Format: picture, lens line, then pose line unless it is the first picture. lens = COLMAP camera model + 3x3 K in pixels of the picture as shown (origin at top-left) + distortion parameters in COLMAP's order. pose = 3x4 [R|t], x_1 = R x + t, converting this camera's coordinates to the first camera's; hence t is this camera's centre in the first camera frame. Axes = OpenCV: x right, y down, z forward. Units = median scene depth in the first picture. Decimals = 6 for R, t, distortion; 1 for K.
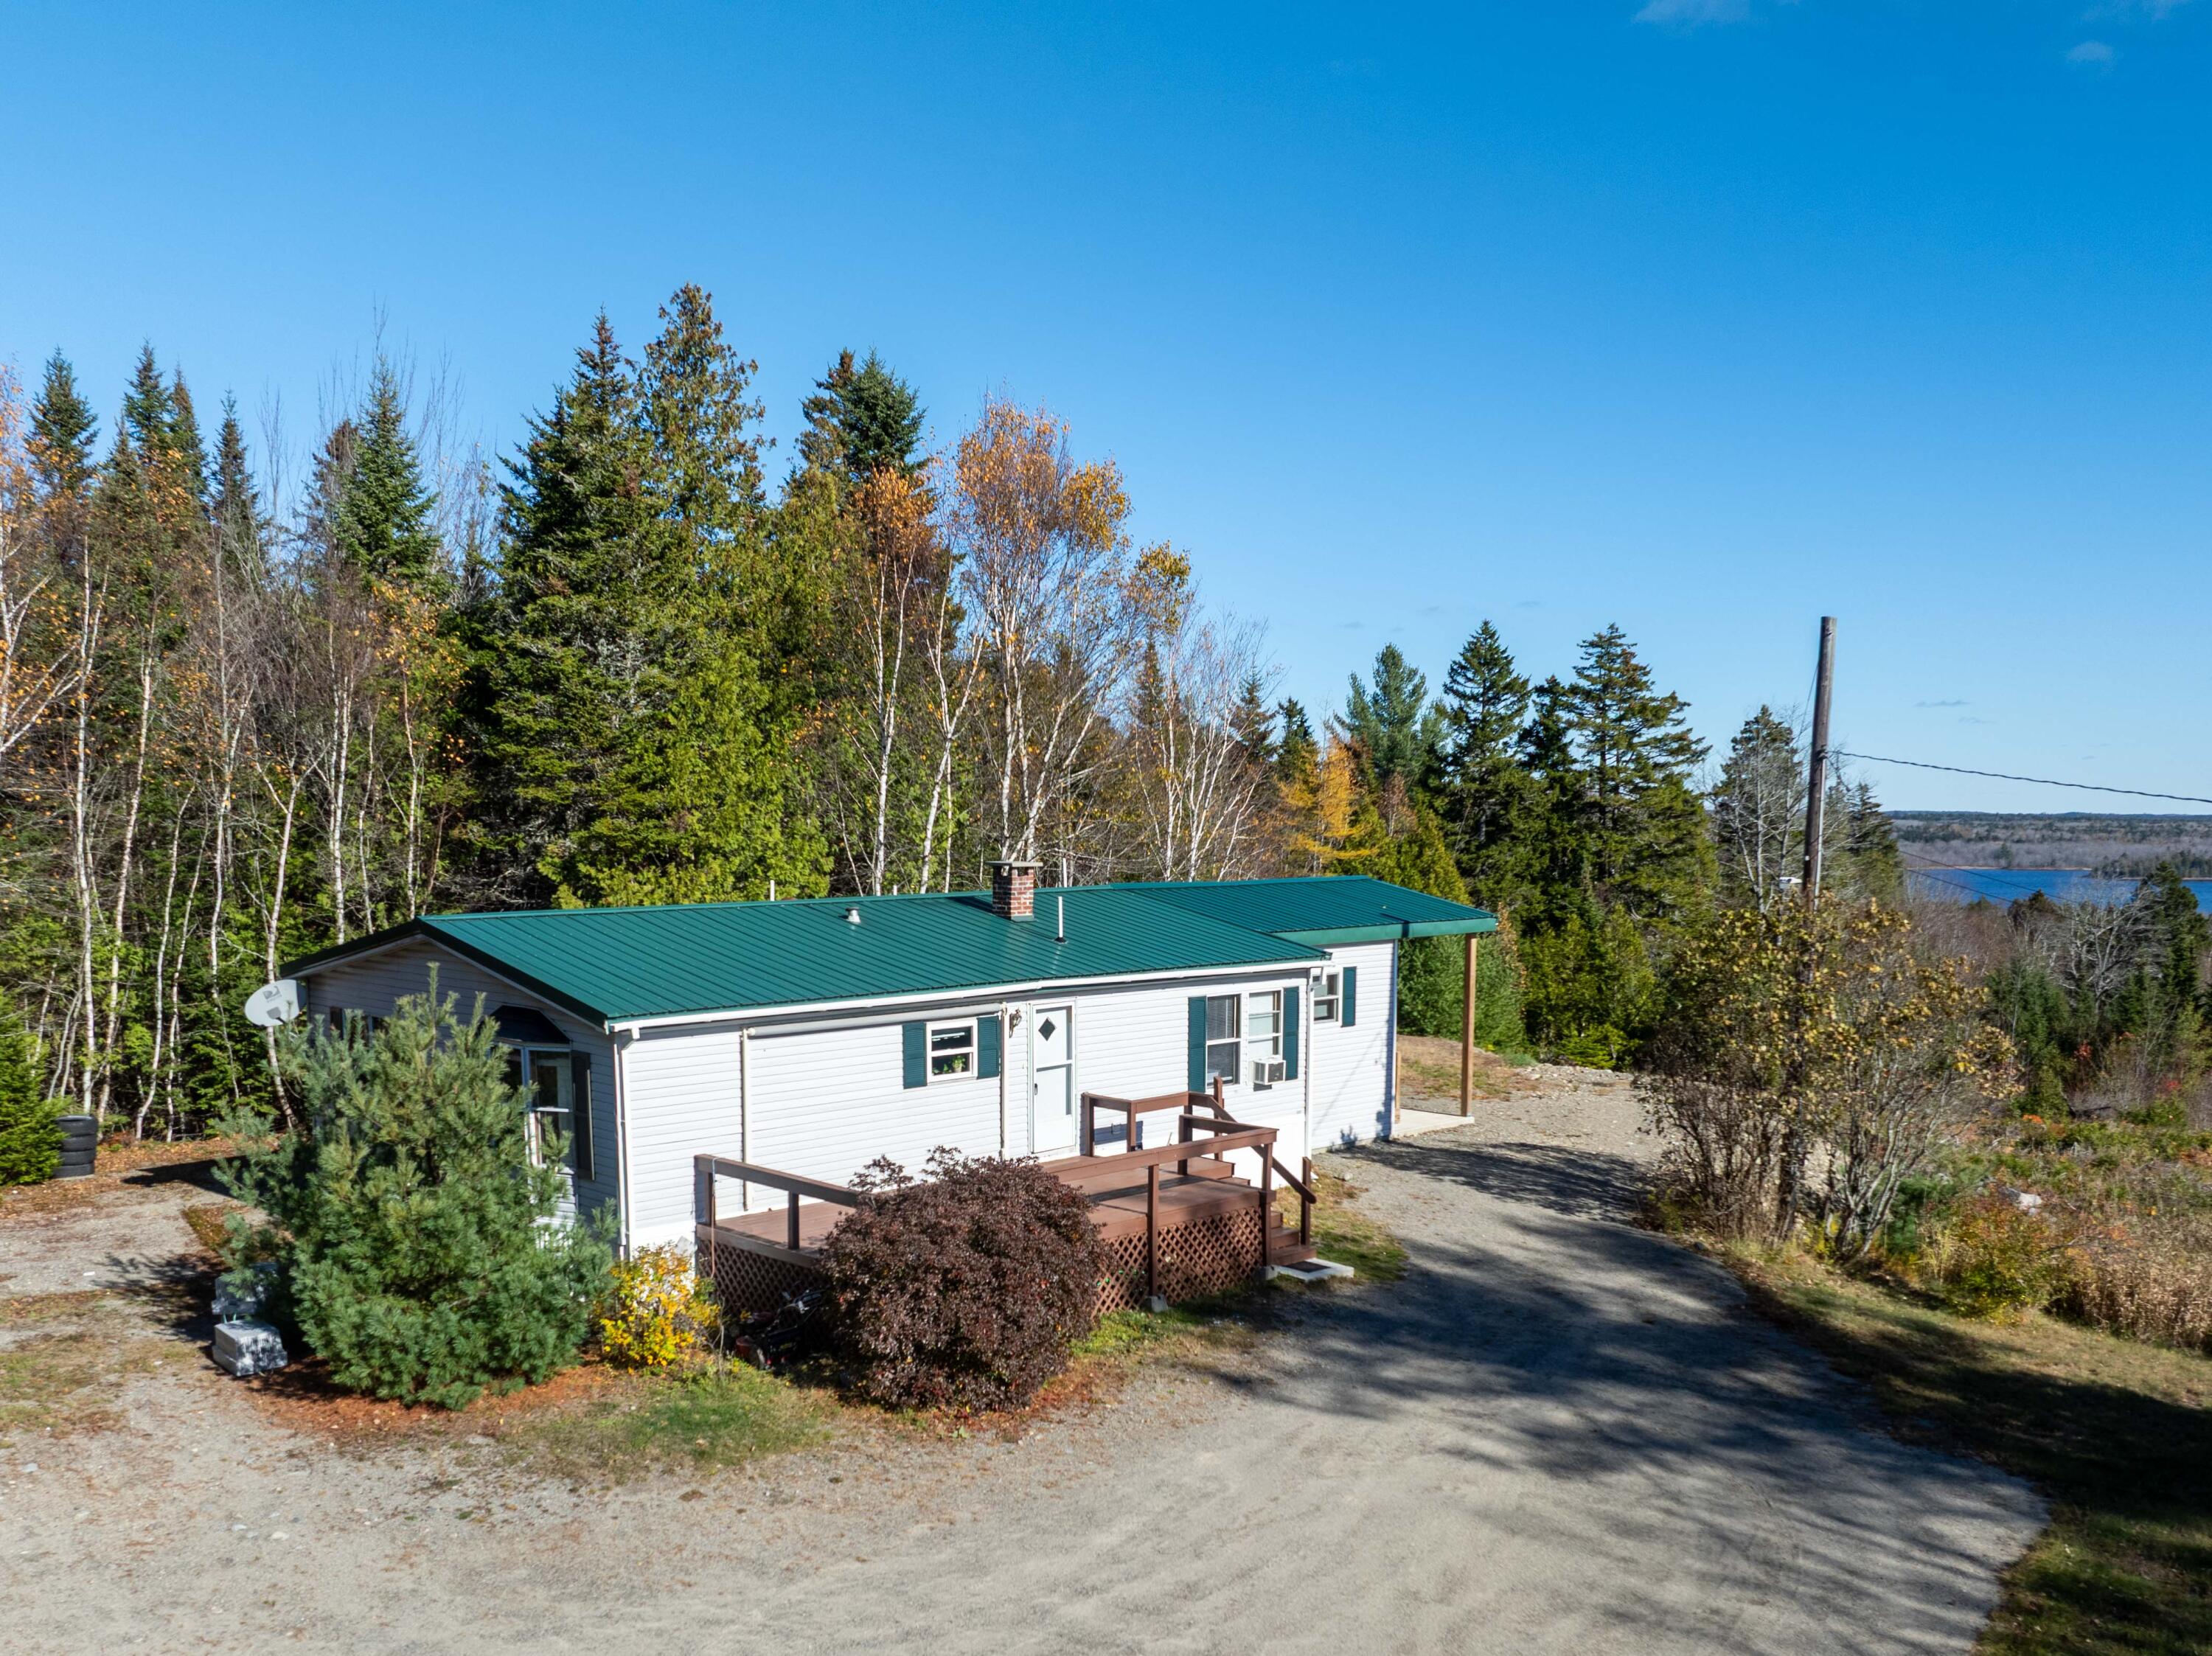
lens RADIAL K [[1931.6, 0, 1098.0], [0, 1931.6, 1032.7], [0, 0, 1]] dist [-0.013022, -0.006209]
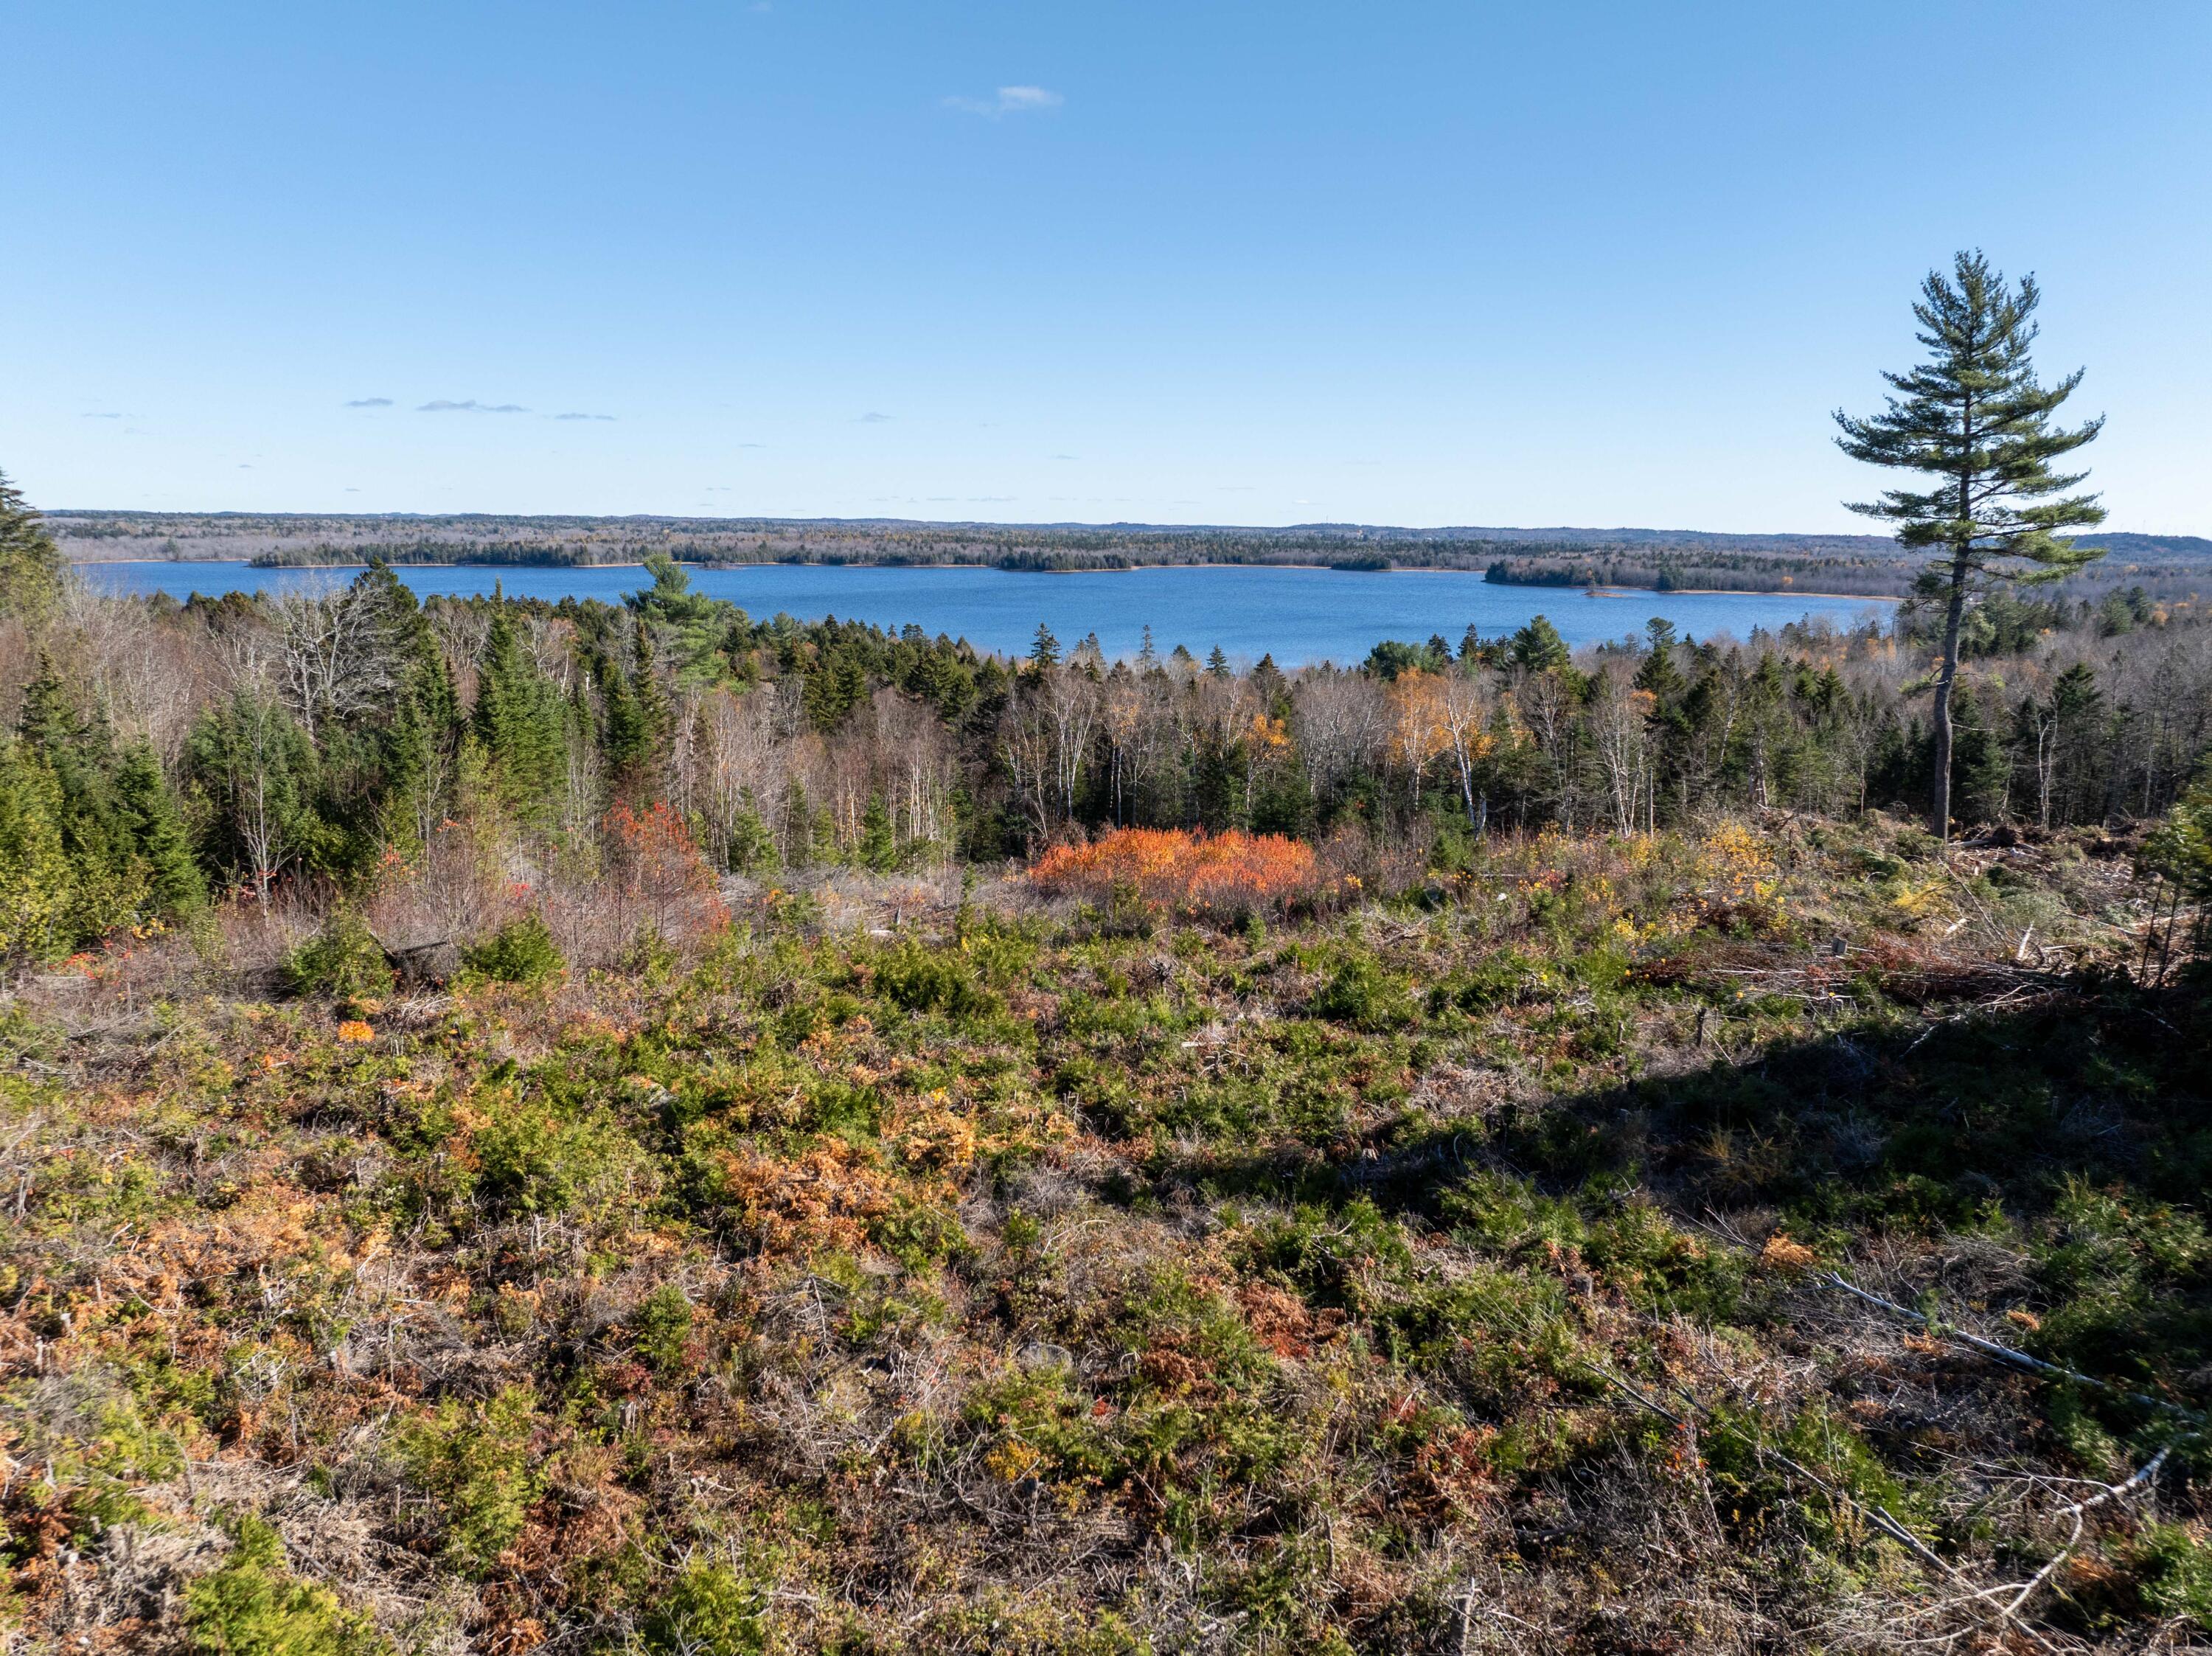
lens RADIAL K [[1555.1, 0, 1106.0], [0, 1555.1, 828.0], [0, 0, 1]] dist [-0.015268, -0.029217]
pose [[0.558102, -0.152804, 0.815581, 0.633386], [0.080644, 0.988233, 0.129967, -0.143782], [-0.825844, -0.006763, 0.563858, 1.448224]]
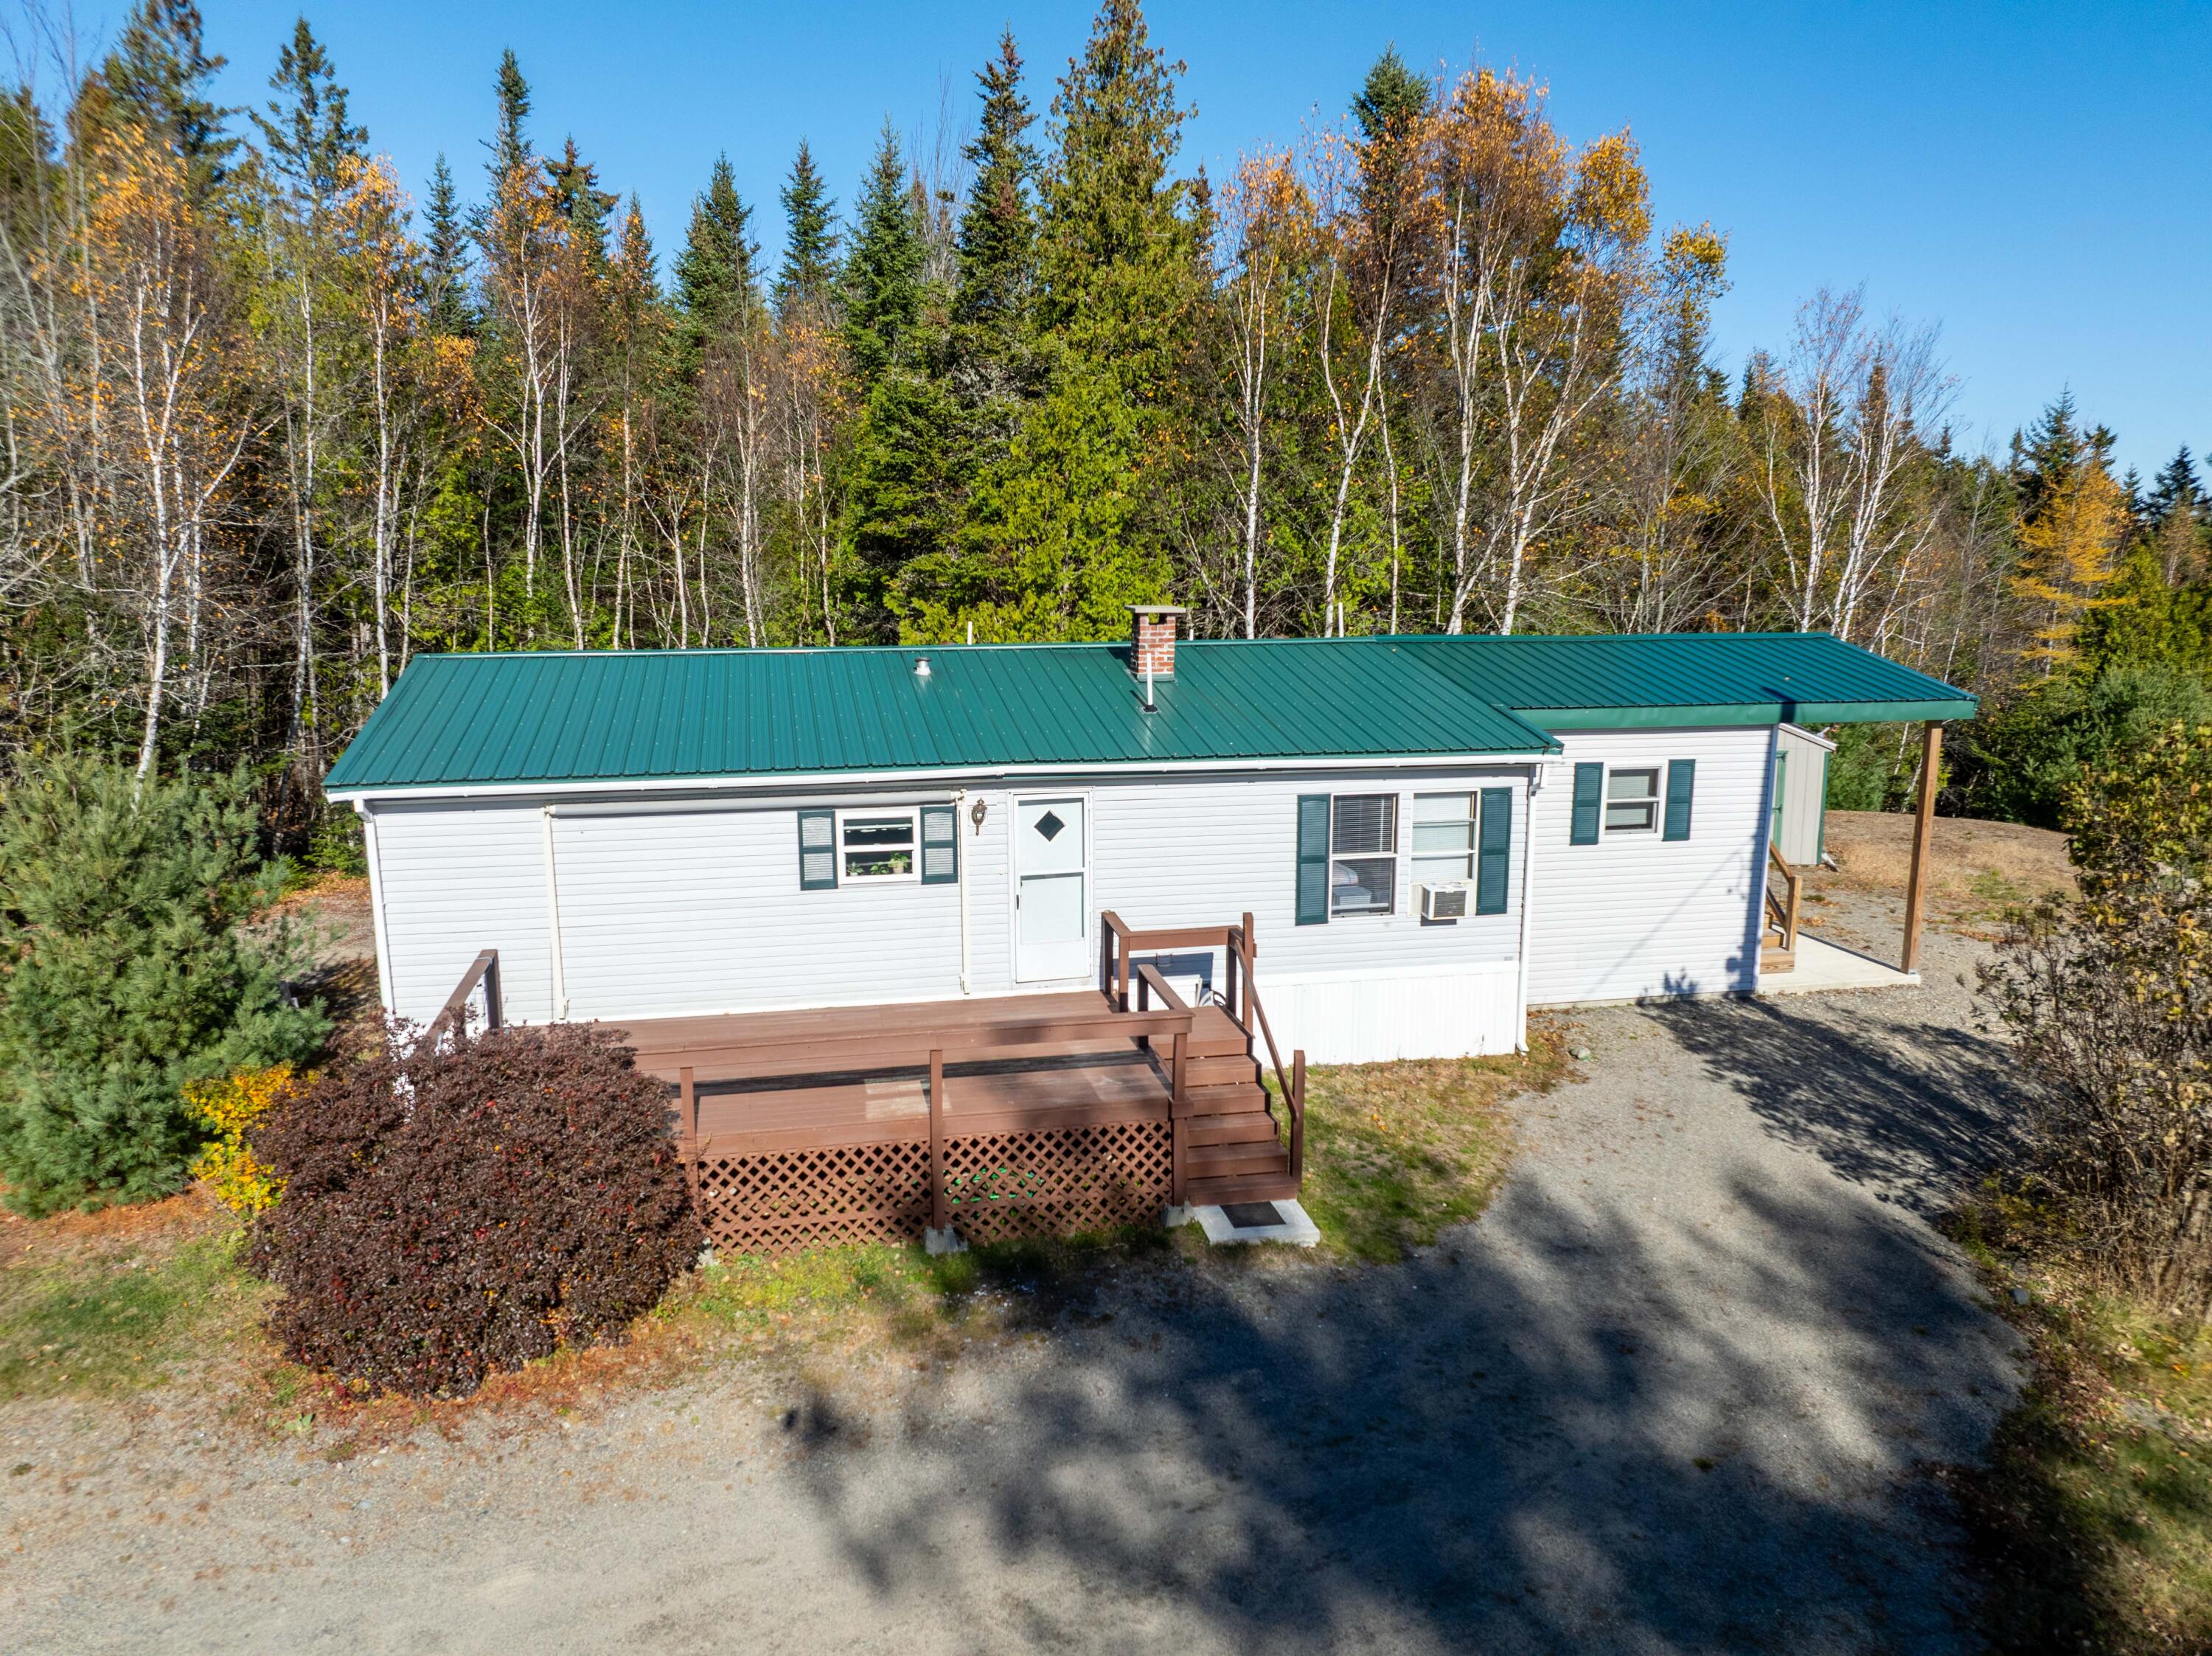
lens RADIAL K [[1555.1, 0, 1106.0], [0, 1555.1, 828.0], [0, 0, 1]] dist [-0.015268, -0.029217]
pose [[0.847052, 0.092667, -0.523369, 0.283379], [-0.060745, 0.995110, 0.077879, -0.045251], [0.528027, -0.034175, 0.848540, 0.430994]]
